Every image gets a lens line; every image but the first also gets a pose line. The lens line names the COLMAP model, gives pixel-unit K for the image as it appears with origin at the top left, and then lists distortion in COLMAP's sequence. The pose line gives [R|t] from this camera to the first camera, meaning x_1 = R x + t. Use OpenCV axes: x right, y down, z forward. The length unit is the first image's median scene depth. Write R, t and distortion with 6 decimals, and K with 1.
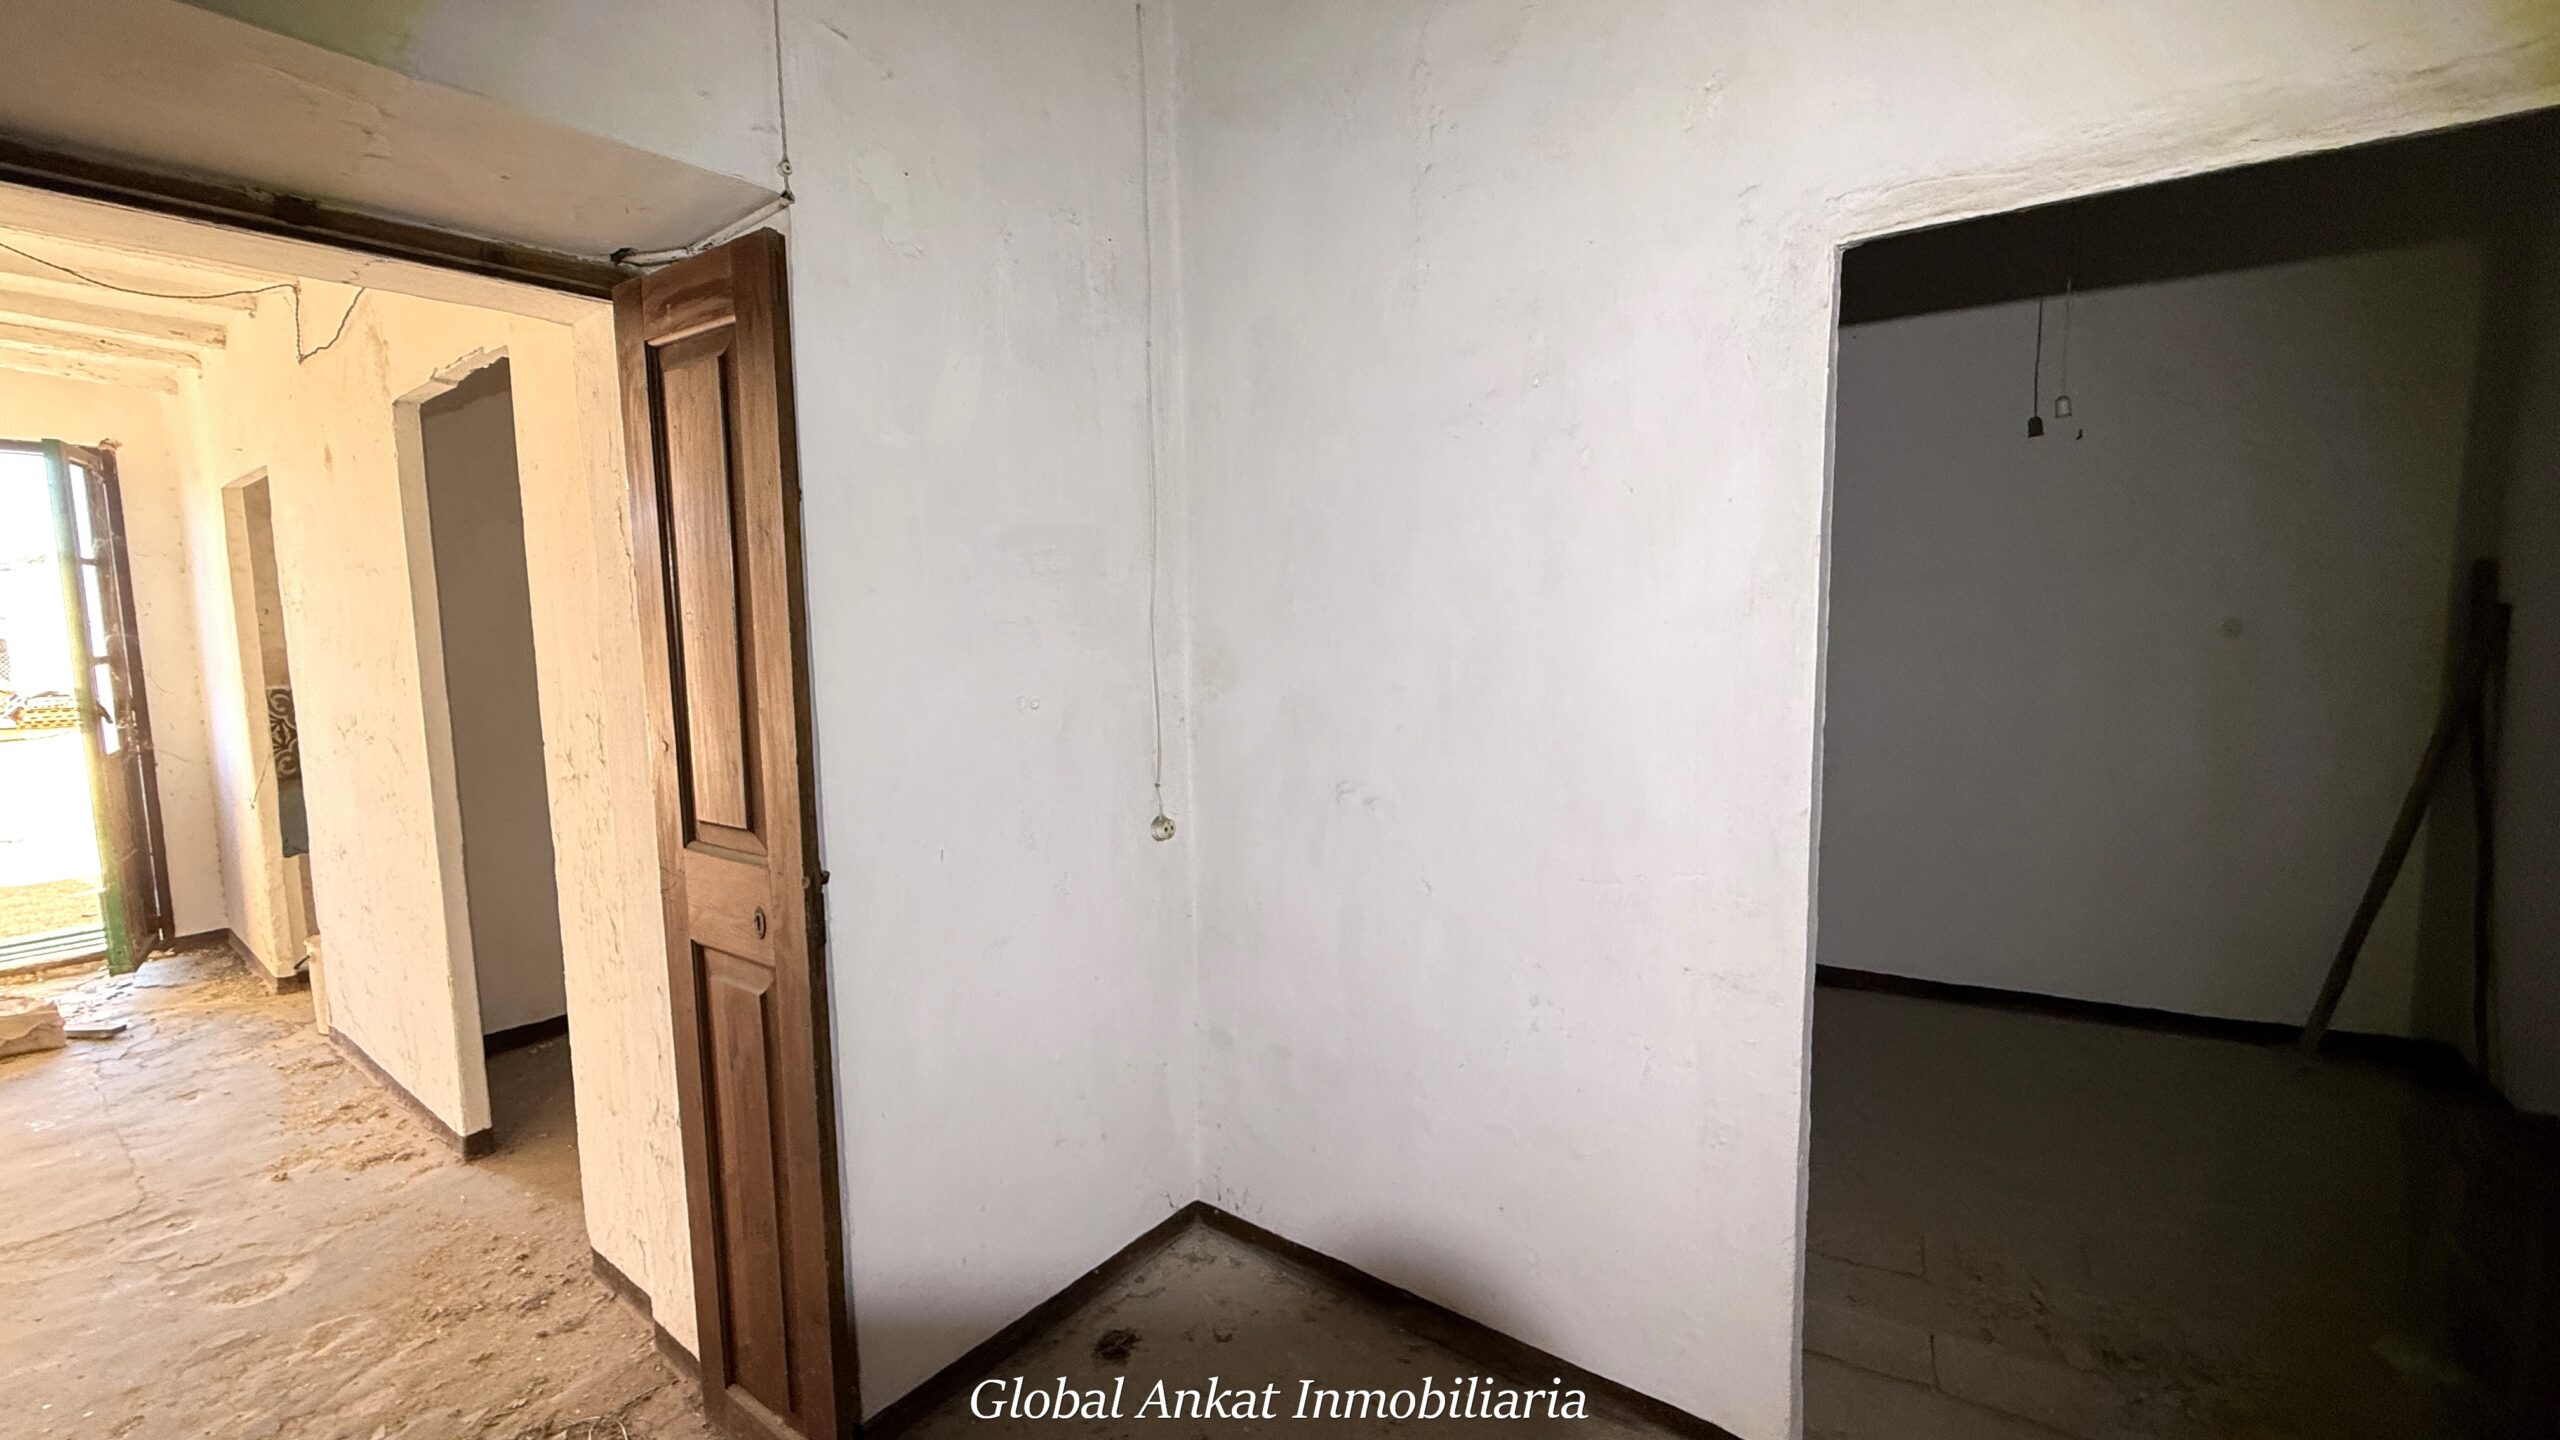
lens RADIAL K [[1020.2, 0, 1273.2], [0, 1020.2, 726.7], [0, 0, 1]] dist [-0.001418, 0.000315]
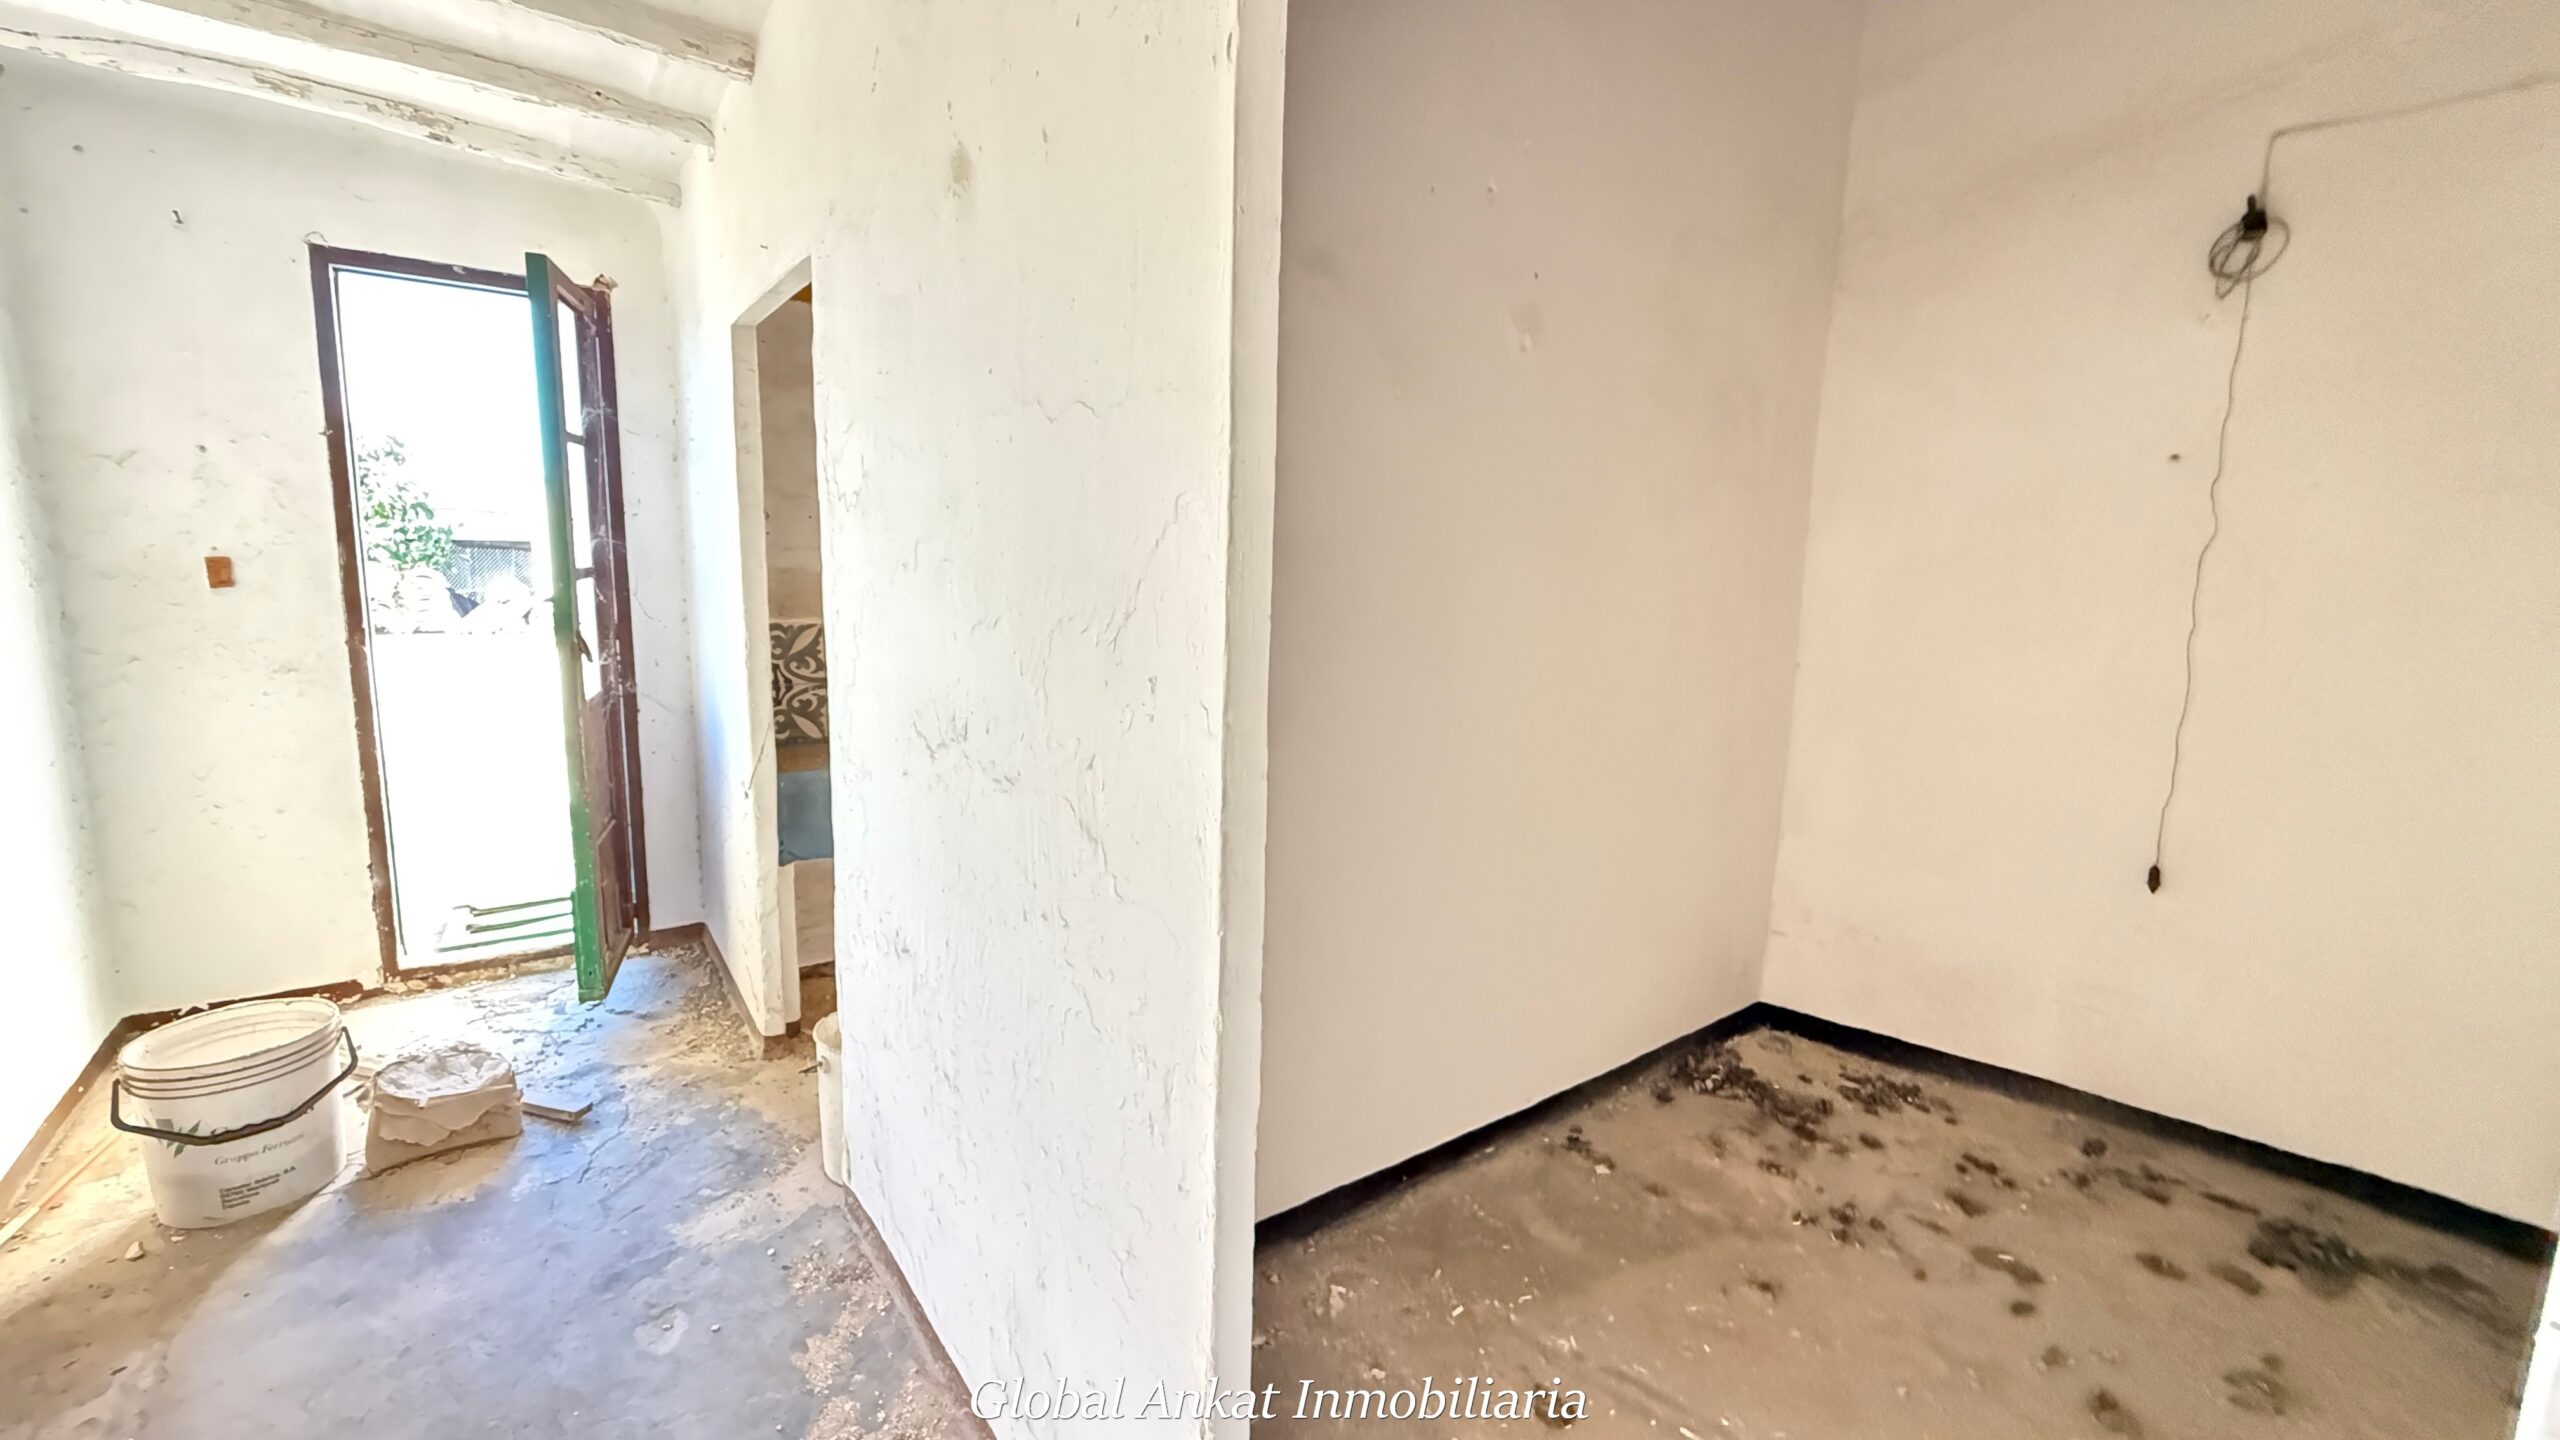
lens RADIAL K [[1020.2, 0, 1269.7], [0, 1020.2, 719.1], [0, 0, 1]] dist [-0.001418, 0.000315]
pose [[0.959661, 0.083680, -0.268418, -0.462518], [-0.070743, 0.995834, 0.057533, -0.037492], [0.272114, -0.036223, 0.961583, 0.416816]]
